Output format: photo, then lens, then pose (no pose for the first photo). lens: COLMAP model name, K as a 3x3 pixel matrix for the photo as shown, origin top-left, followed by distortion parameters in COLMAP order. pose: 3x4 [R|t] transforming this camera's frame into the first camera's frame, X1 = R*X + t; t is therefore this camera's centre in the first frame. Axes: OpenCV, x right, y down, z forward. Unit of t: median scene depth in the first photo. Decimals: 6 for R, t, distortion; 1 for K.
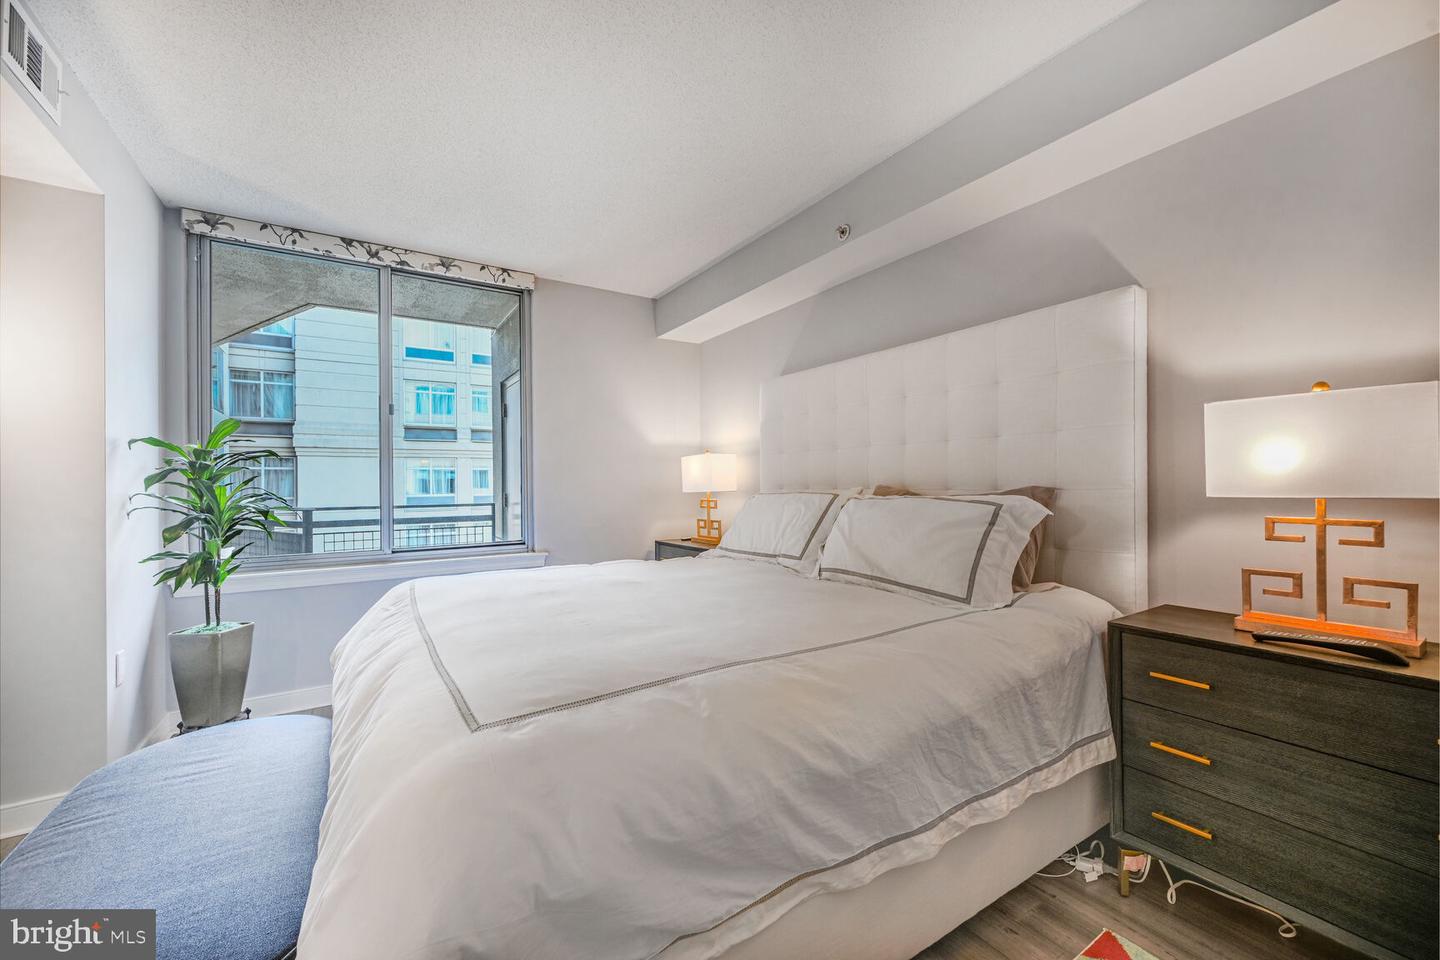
lens RADIAL K [[567.5, 0, 719.4], [0, 567.5, 482.7], [0, 0, 1]] dist [-0.003009, 0.000122]
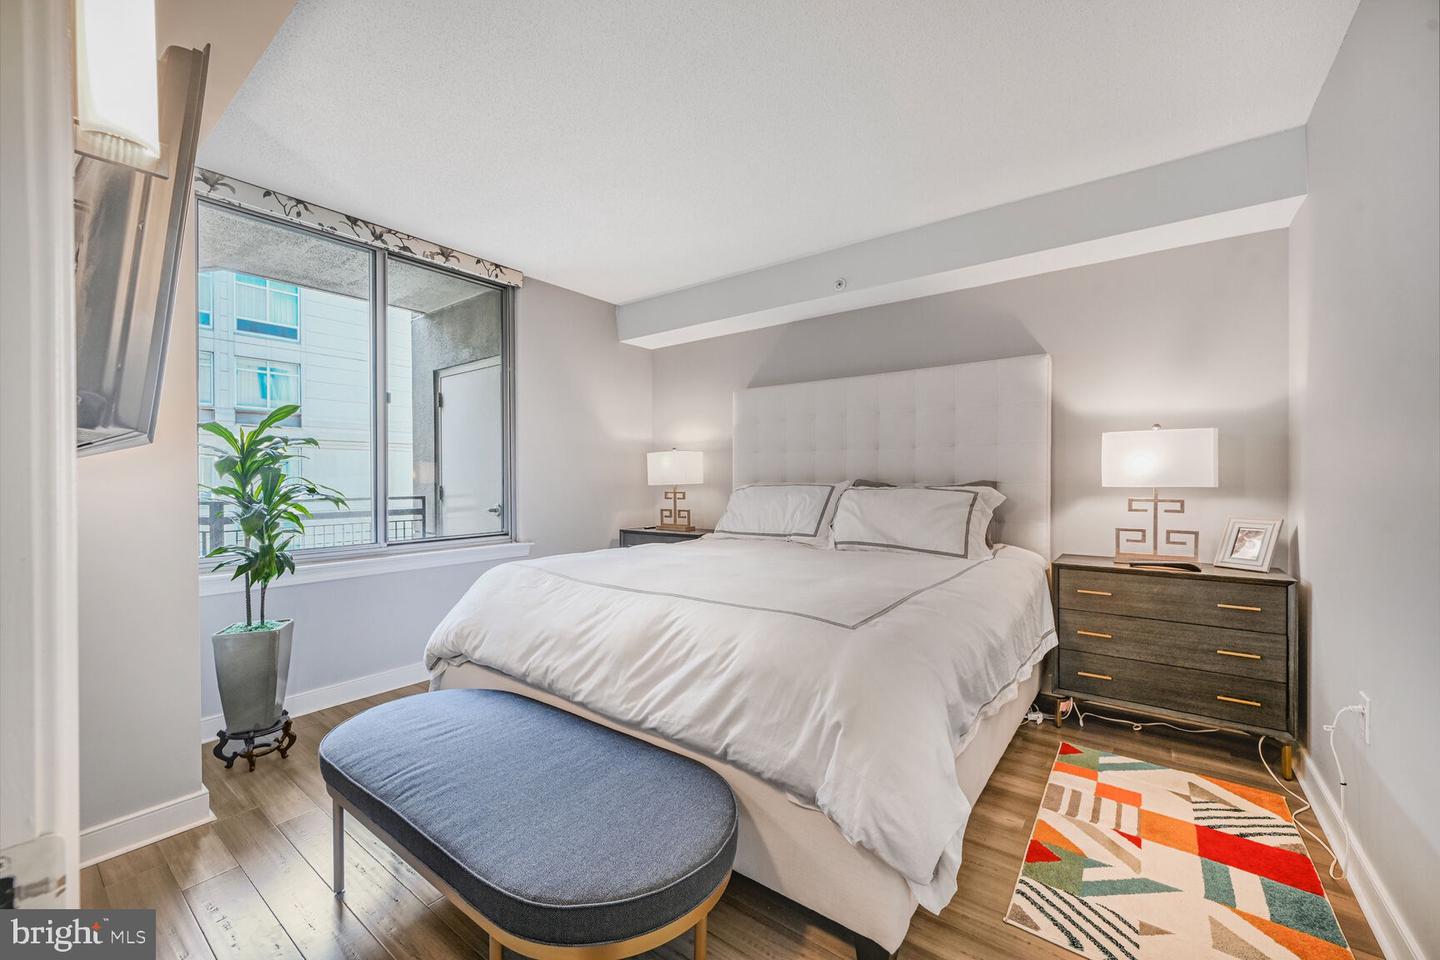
lens RADIAL K [[567.5, 0, 724.5], [0, 567.5, 481.2], [0, 0, 1]] dist [-0.003009, 0.000122]
pose [[0.941002, 0.006378, 0.338342, -0.470046], [-0.008165, 0.999959, 0.003860, 0.006359], [-0.338304, -0.006395, 0.941015, -0.137635]]
